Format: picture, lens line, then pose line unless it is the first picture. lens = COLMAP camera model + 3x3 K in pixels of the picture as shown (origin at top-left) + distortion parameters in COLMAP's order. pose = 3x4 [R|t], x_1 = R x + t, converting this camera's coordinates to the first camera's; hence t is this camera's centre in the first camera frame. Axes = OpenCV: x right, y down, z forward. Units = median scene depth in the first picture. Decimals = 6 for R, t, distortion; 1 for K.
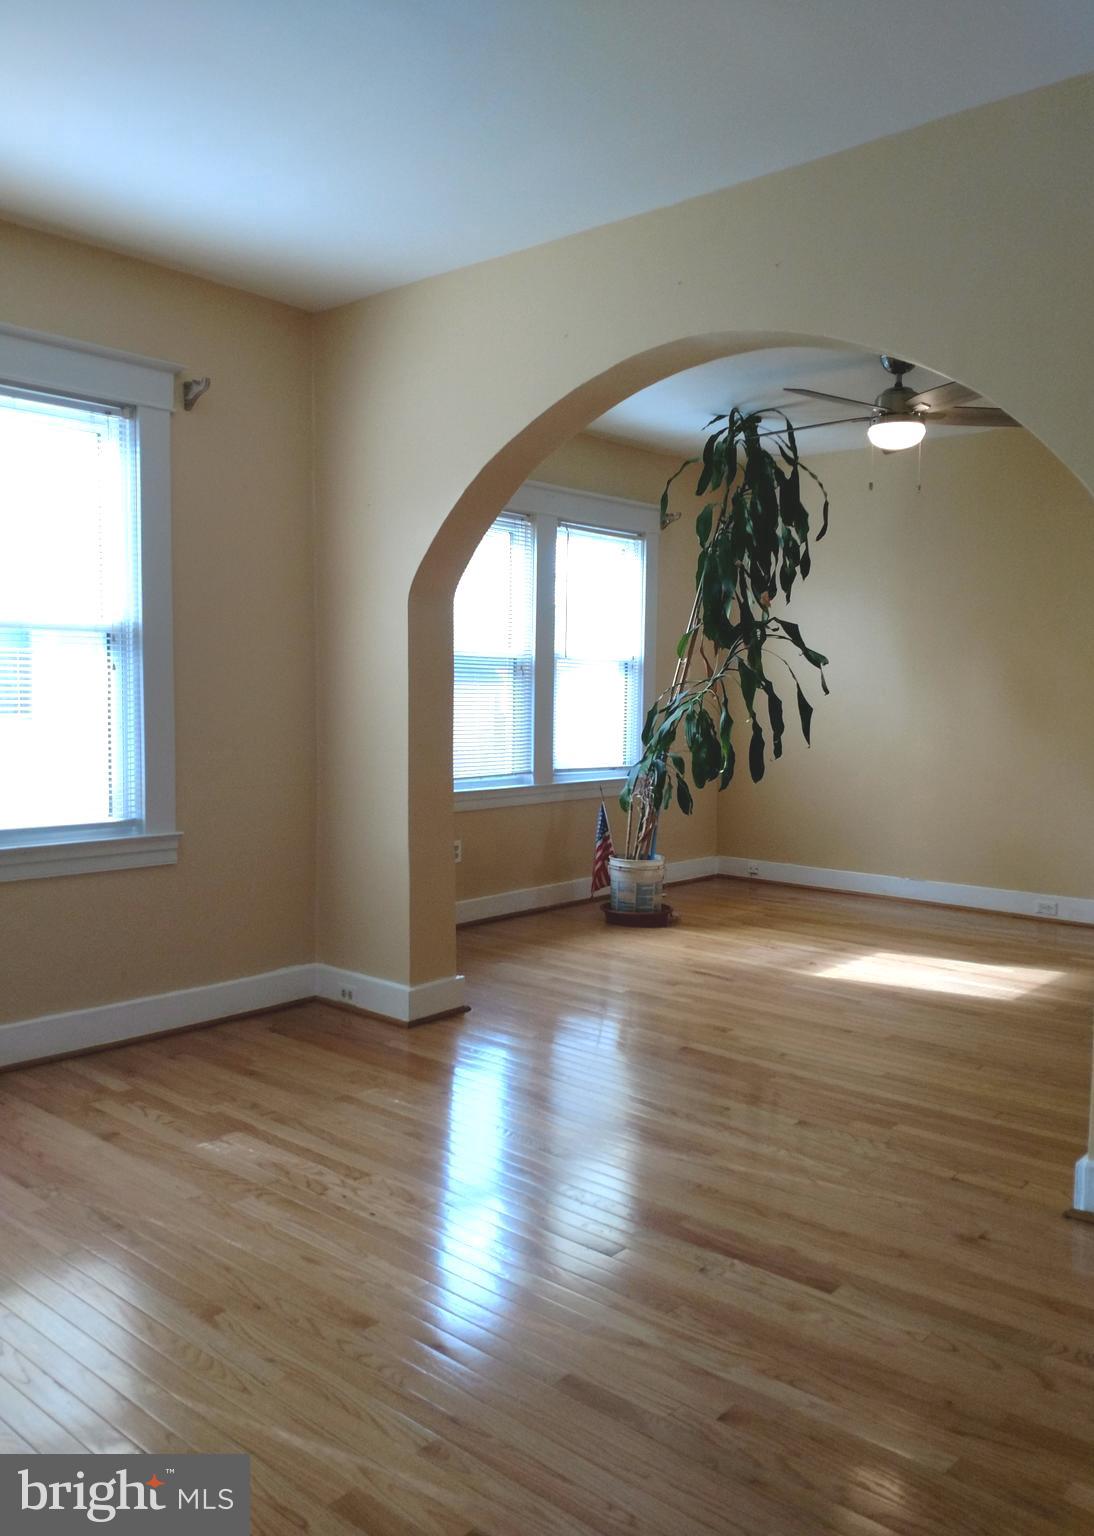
lens RADIAL K [[1208.0, 0, 547.0], [0, 1208.0, 768.0], [0, 0, 1]] dist [0.118760, 0.000473]
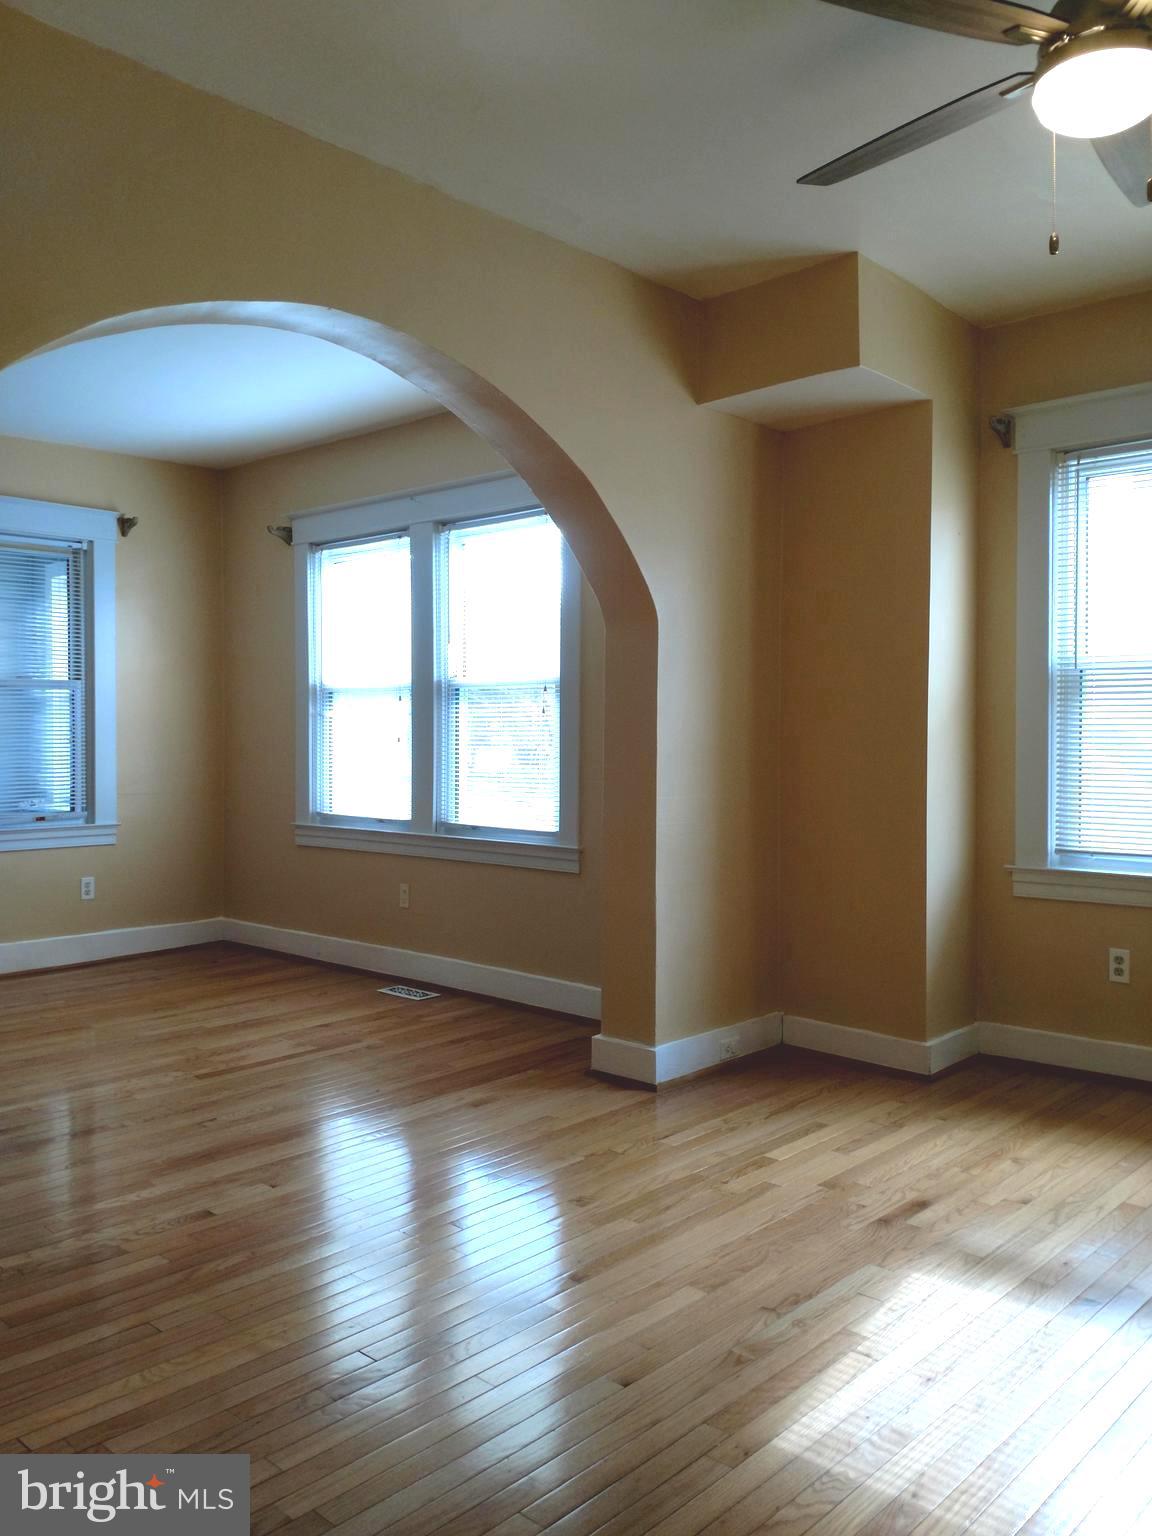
lens RADIAL K [[1224.5, 0, 576.0], [0, 1224.5, 768.0], [0, 0, 1]] dist [0.044541, -0.000319]
pose [[-0.017673, 0.019332, -0.999657, 0.876331], [-0.067115, 0.997535, 0.020477, -0.046629], [0.997589, 0.067454, -0.016332, 1.033006]]
